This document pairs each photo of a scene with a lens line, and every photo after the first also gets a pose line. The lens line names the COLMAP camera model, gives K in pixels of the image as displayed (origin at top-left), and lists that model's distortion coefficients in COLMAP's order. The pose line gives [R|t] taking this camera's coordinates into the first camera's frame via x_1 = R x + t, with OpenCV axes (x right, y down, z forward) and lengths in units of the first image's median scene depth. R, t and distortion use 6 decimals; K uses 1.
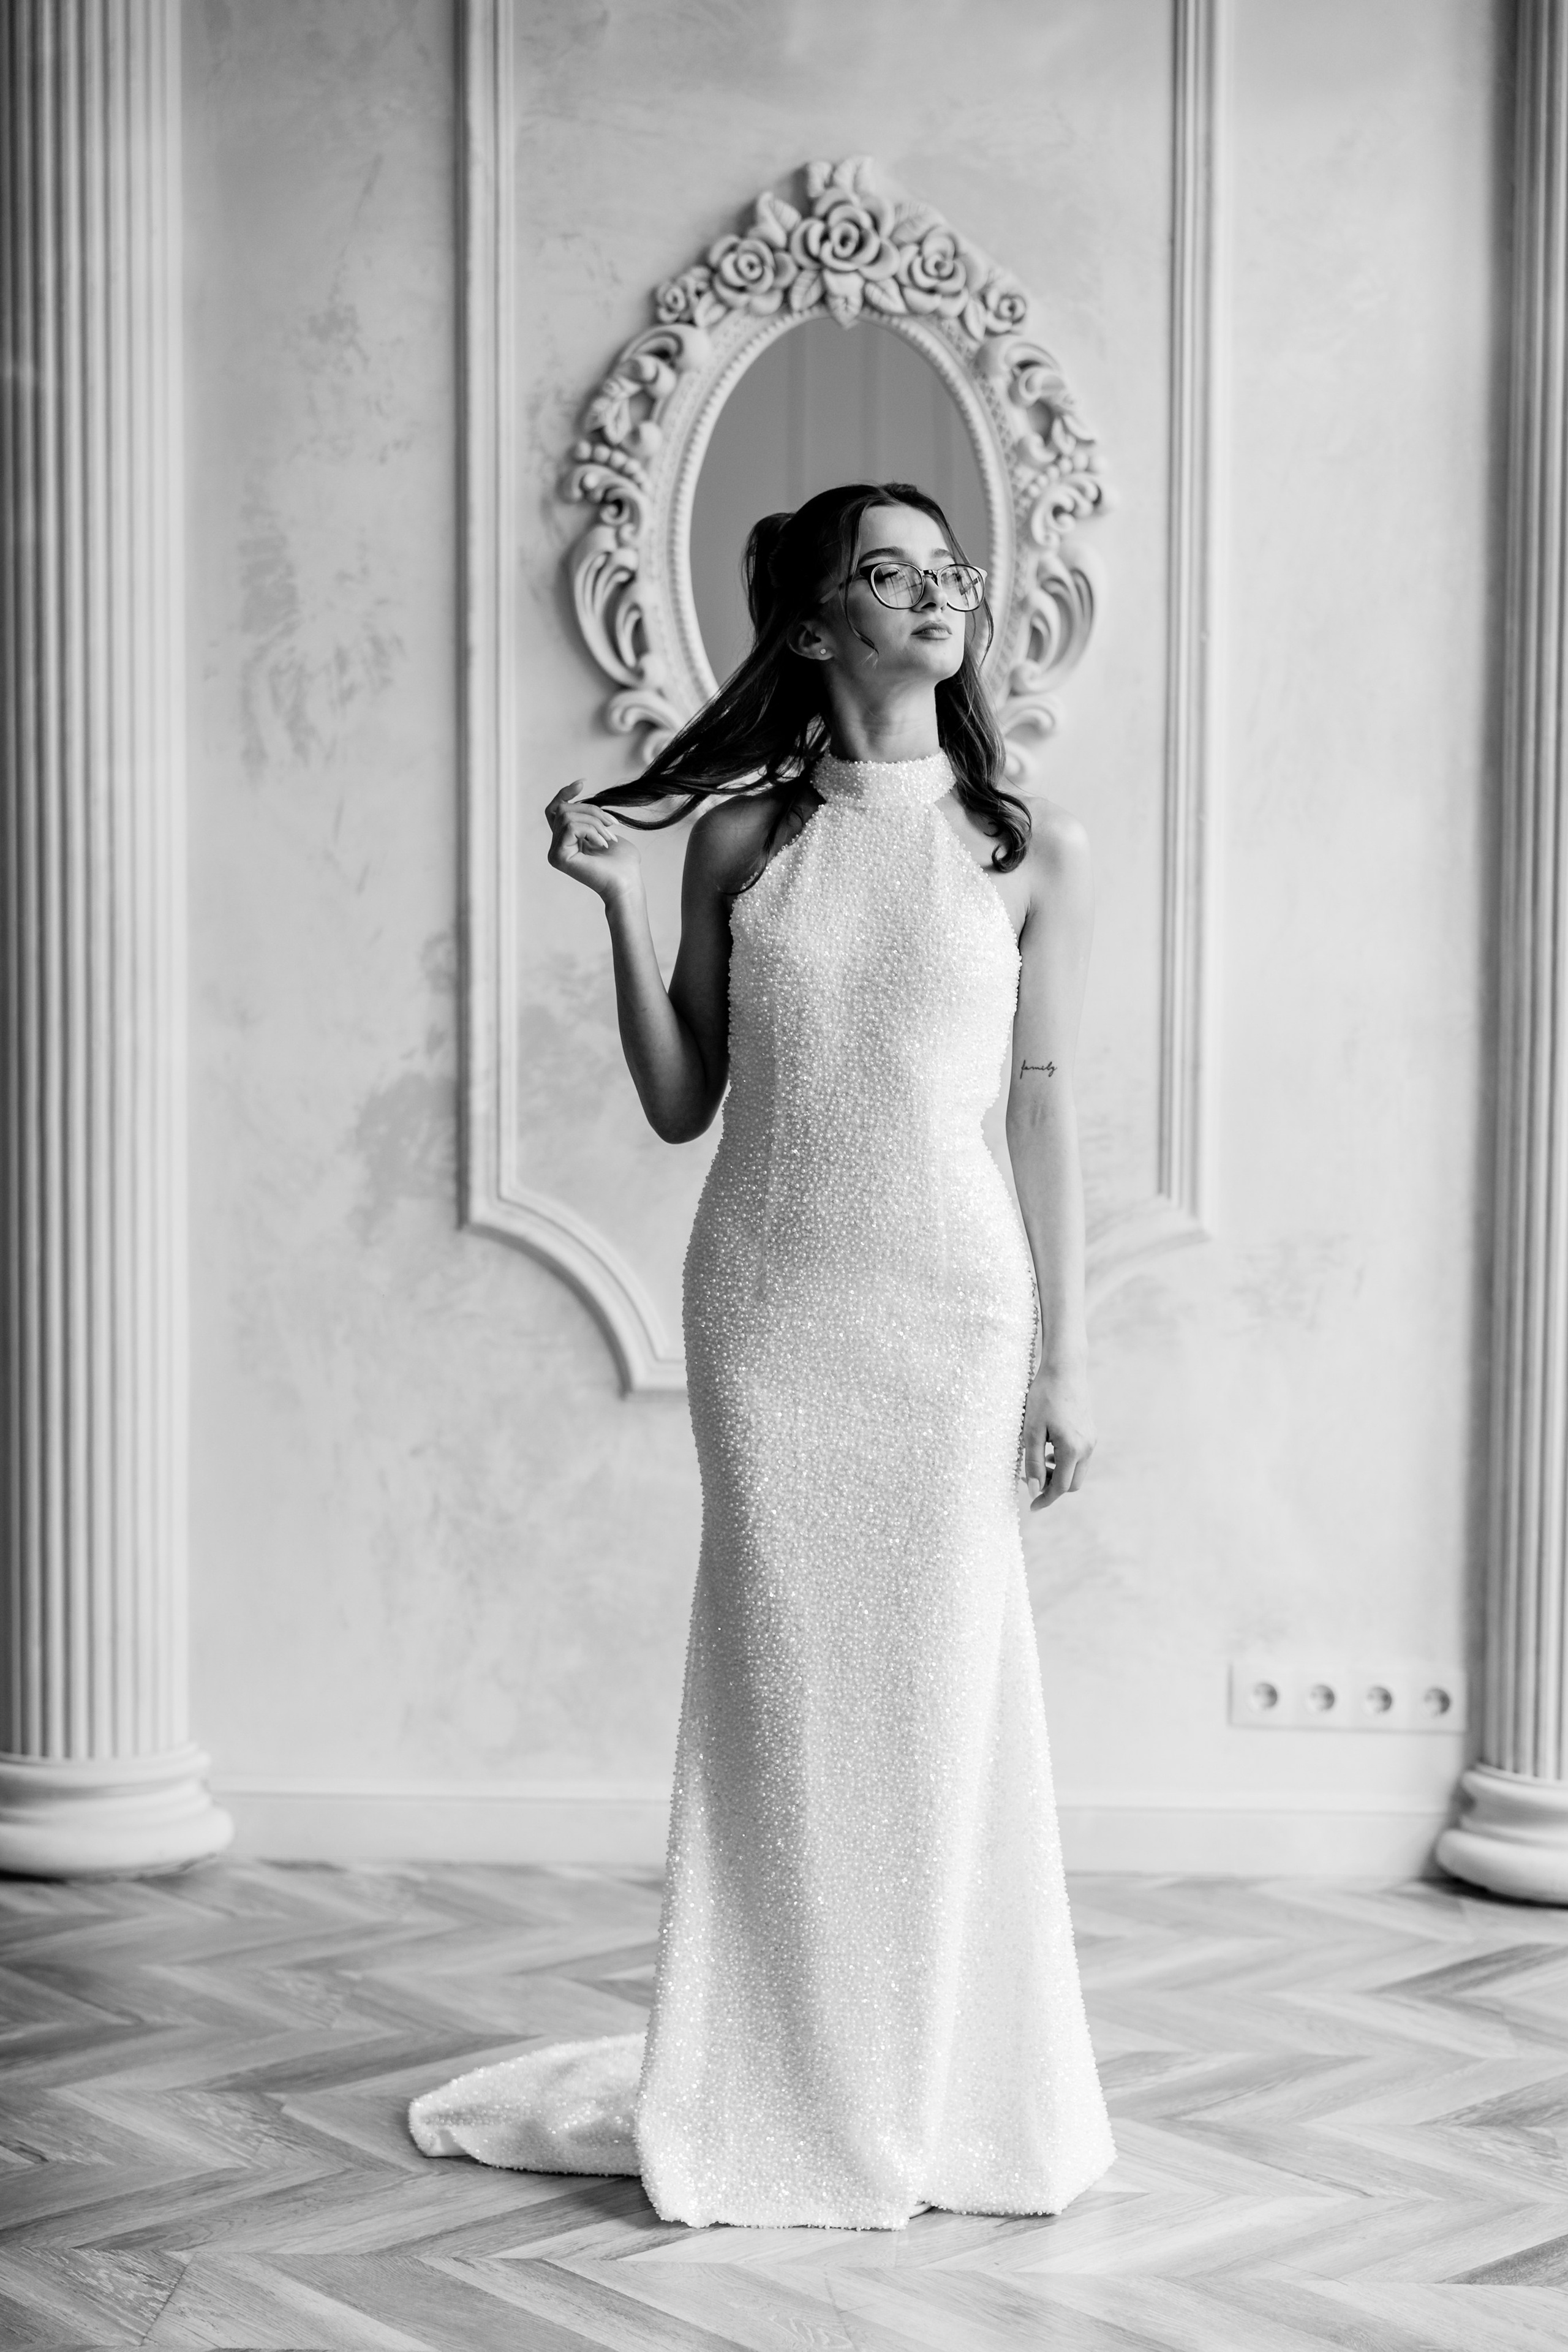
lens RADIAL K [[4120.0, 0, 788.2], [0, 4120.0, 1193.6], [0, 0, 1]] dist [0.014741, 0.000000]
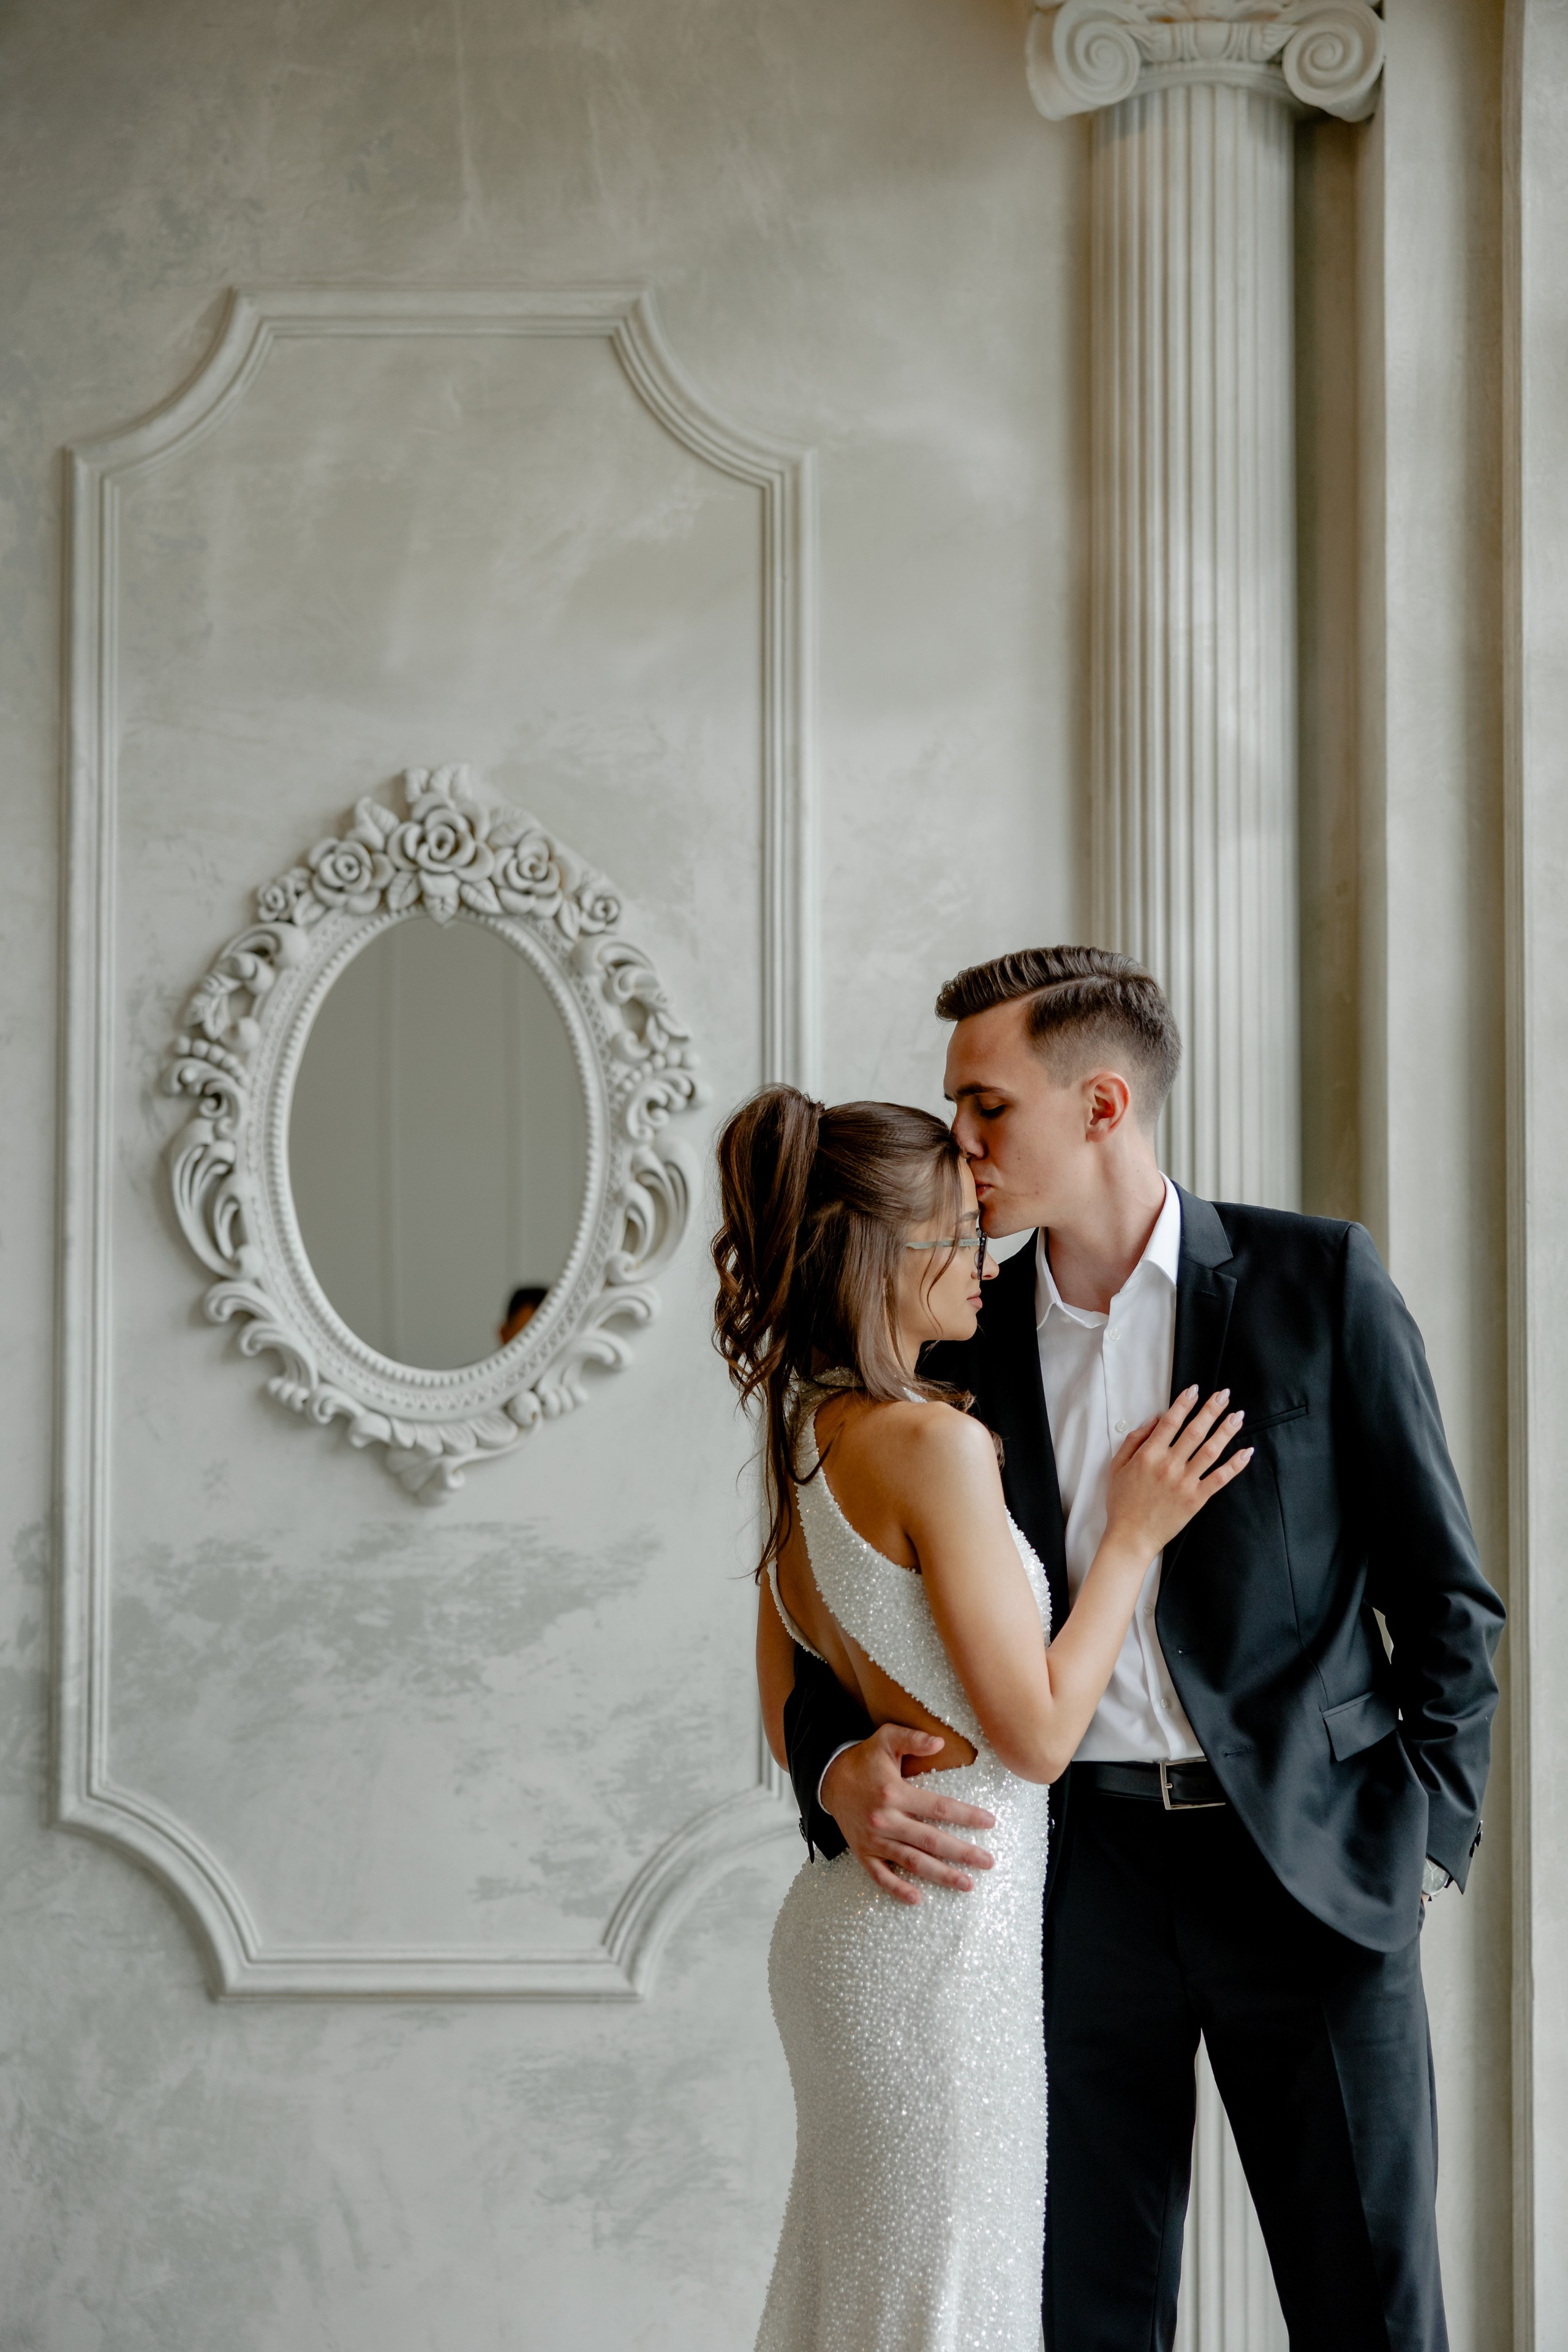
lens RADIAL K [[3301.5, 0, 767.7], [0, 3301.5, 1228.7], [0, 0, 1]] dist [0.017814, 0.000000]
pose [[0.997919, -0.000237, 0.064477, 0.041196], [0.008538, 0.991672, -0.128503, -0.030750], [-0.063910, 0.128786, 0.989611, 0.197186]]
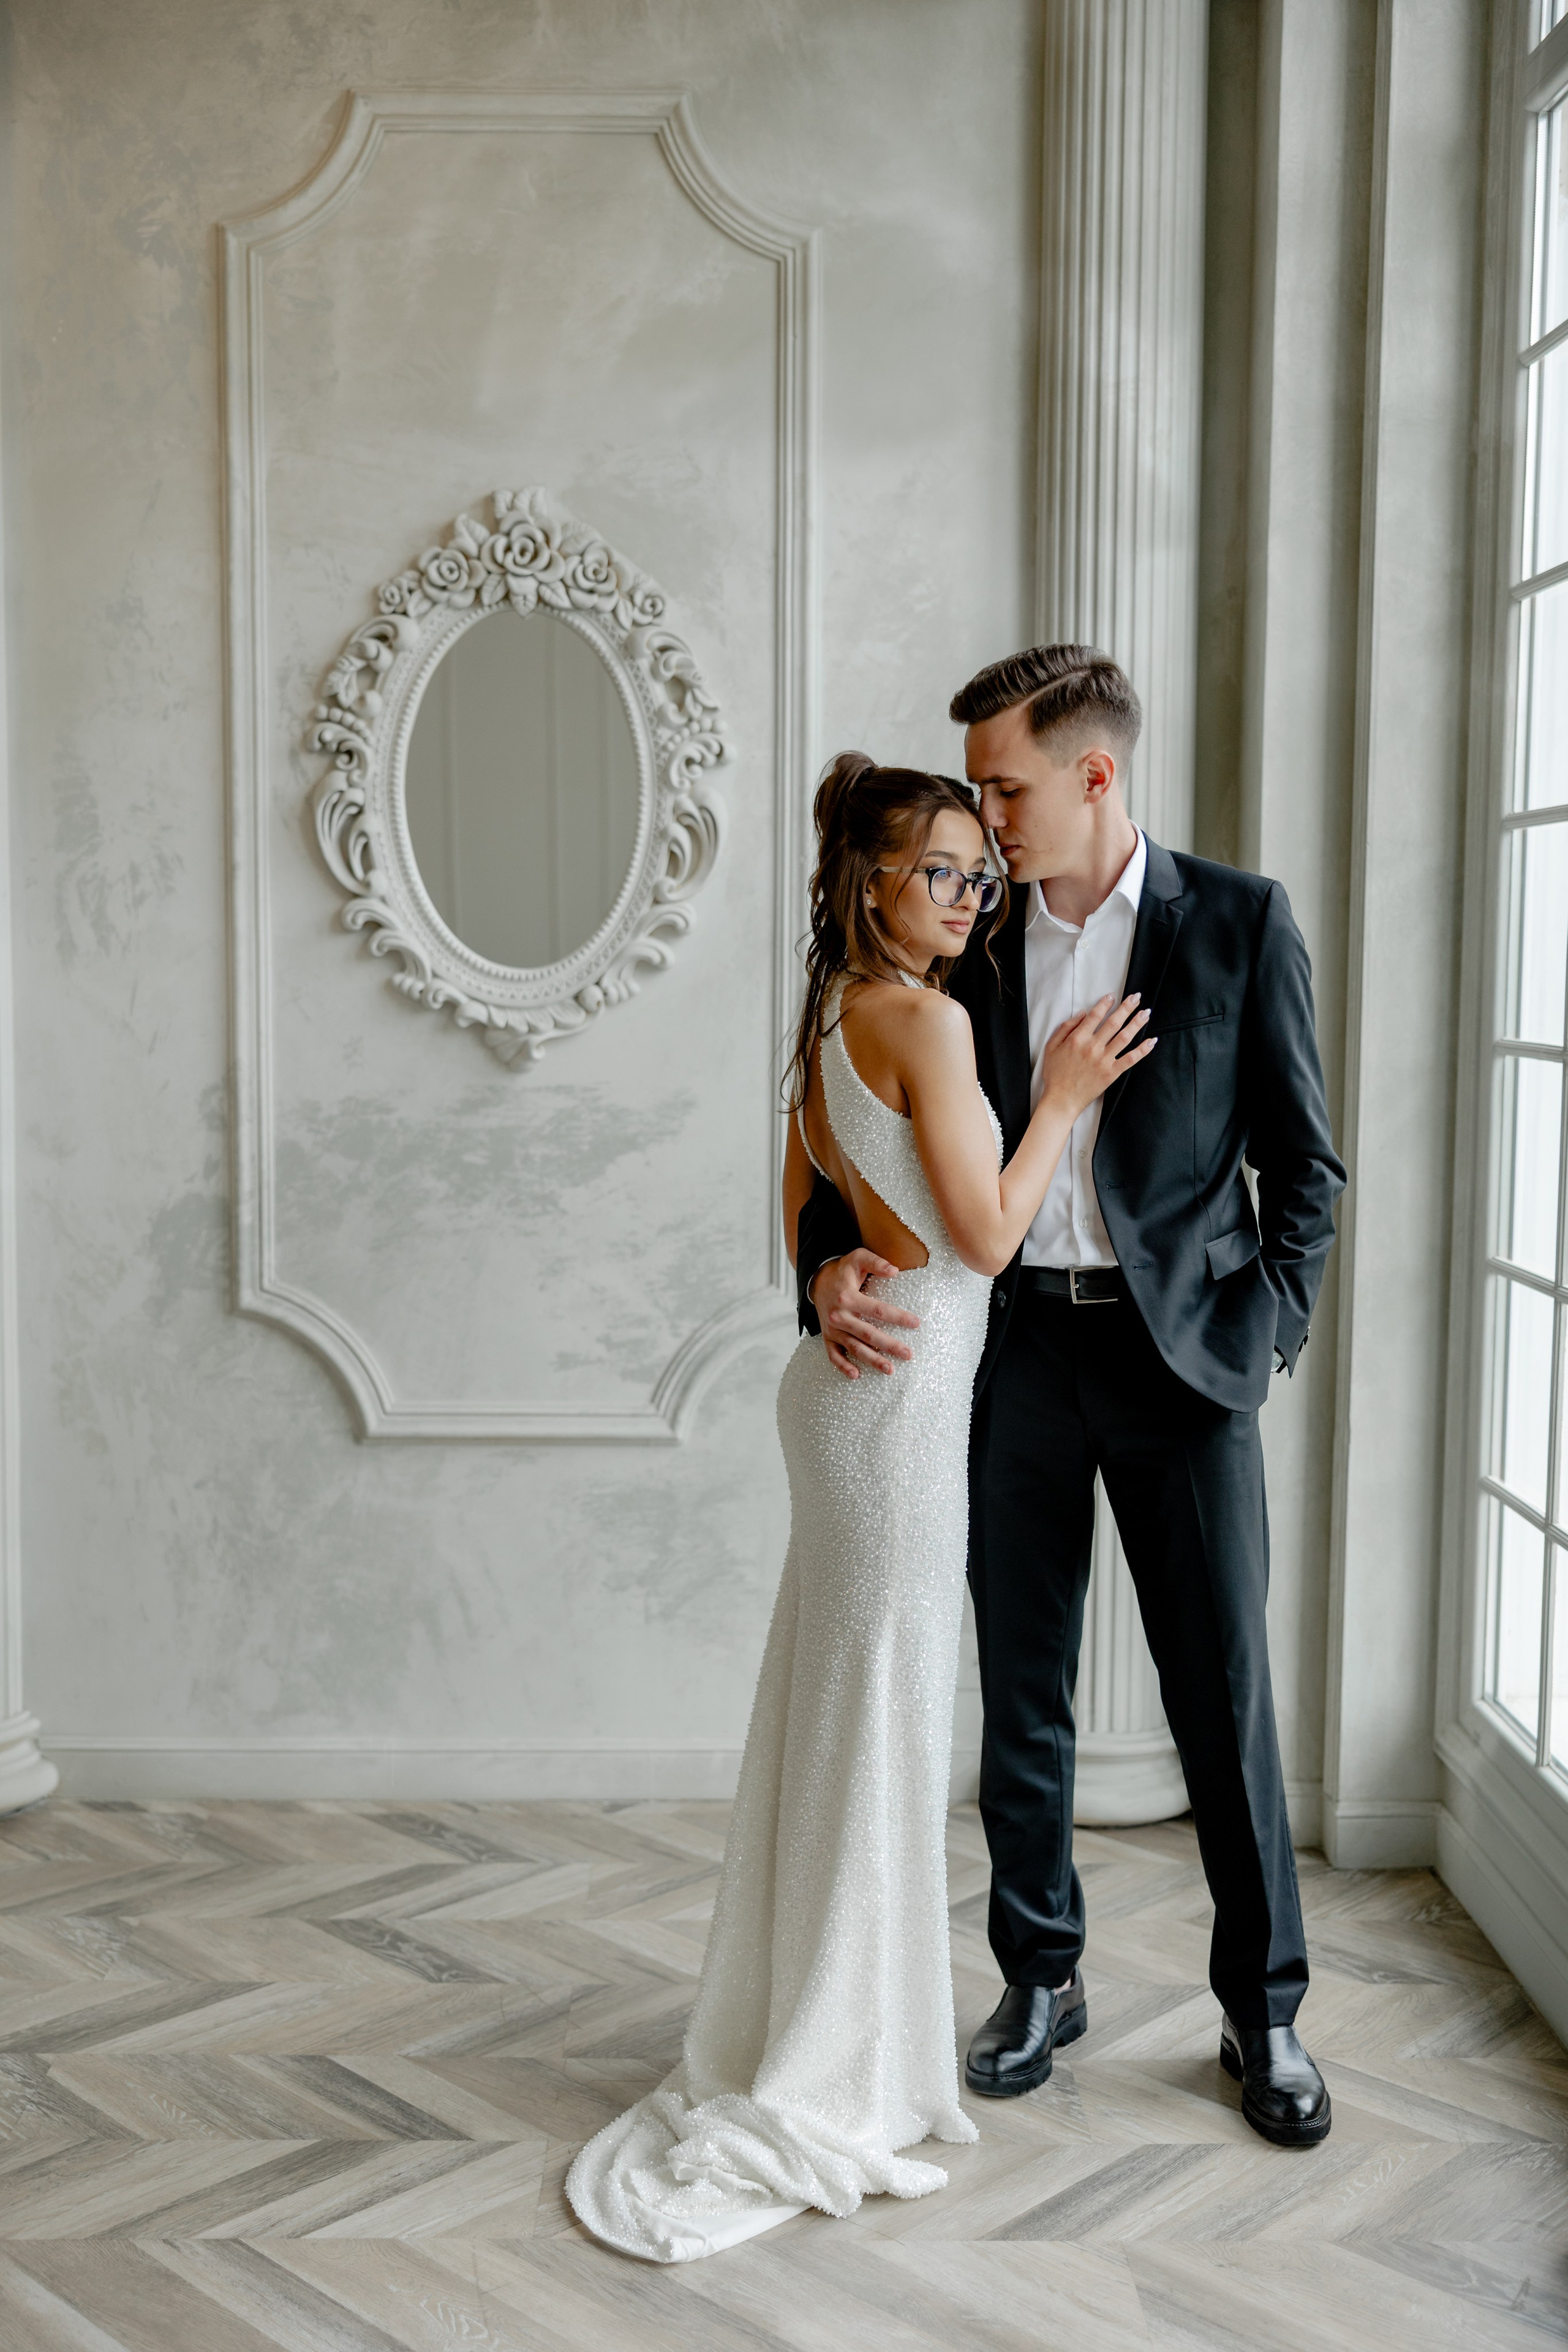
lens RADIAL K [[2655.2, 0, 772.4], [0, 2655.2, 1174.9], [0, 0, 1]] dist [0.008378, 0.000000]
pose [[0.997372, -0.004799, 0.072289, 0.030165], [0.004276, 0.999963, 0.007400, -0.041335], [-0.072322, -0.007071, 0.997356, 0.161465]]
